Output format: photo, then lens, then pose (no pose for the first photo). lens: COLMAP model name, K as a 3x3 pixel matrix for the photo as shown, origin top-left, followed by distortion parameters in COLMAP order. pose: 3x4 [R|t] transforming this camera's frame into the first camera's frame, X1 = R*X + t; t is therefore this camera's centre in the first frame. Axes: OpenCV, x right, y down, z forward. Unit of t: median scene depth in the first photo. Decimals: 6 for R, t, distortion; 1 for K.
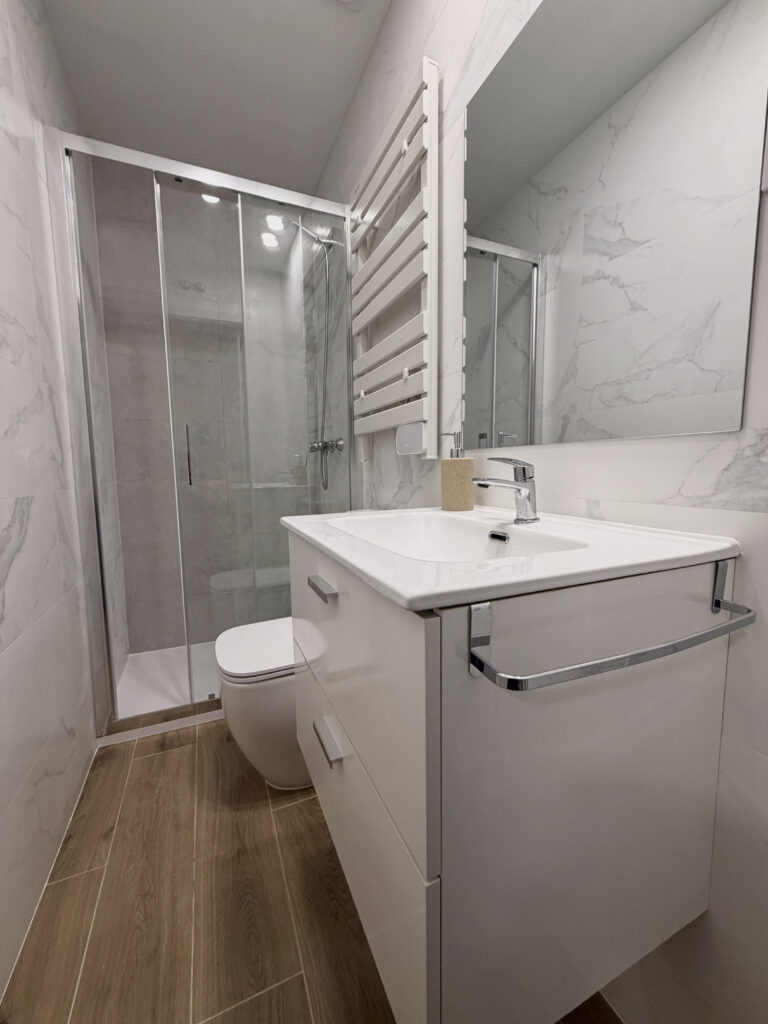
lens RADIAL K [[405.4, 0, 384.1], [0, 405.4, 509.6], [0, 0, 1]] dist [-0.002903, 0.000524]
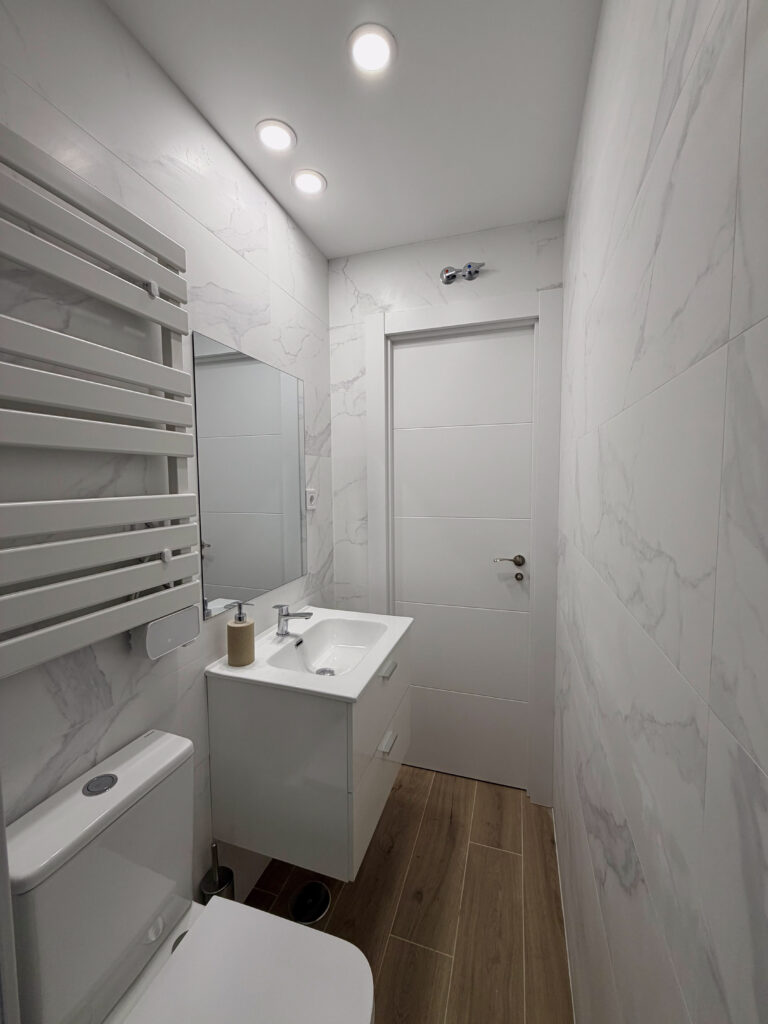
lens RADIAL K [[405.4, 0, 384.1], [0, 405.4, 509.6], [0, 0, 1]] dist [-0.002903, 0.000524]
pose [[-0.750445, -0.029552, 0.660272, -1.218597], [0.085254, 0.986326, 0.141042, -0.760184], [-0.655411, 0.162136, -0.737664, 1.967310]]
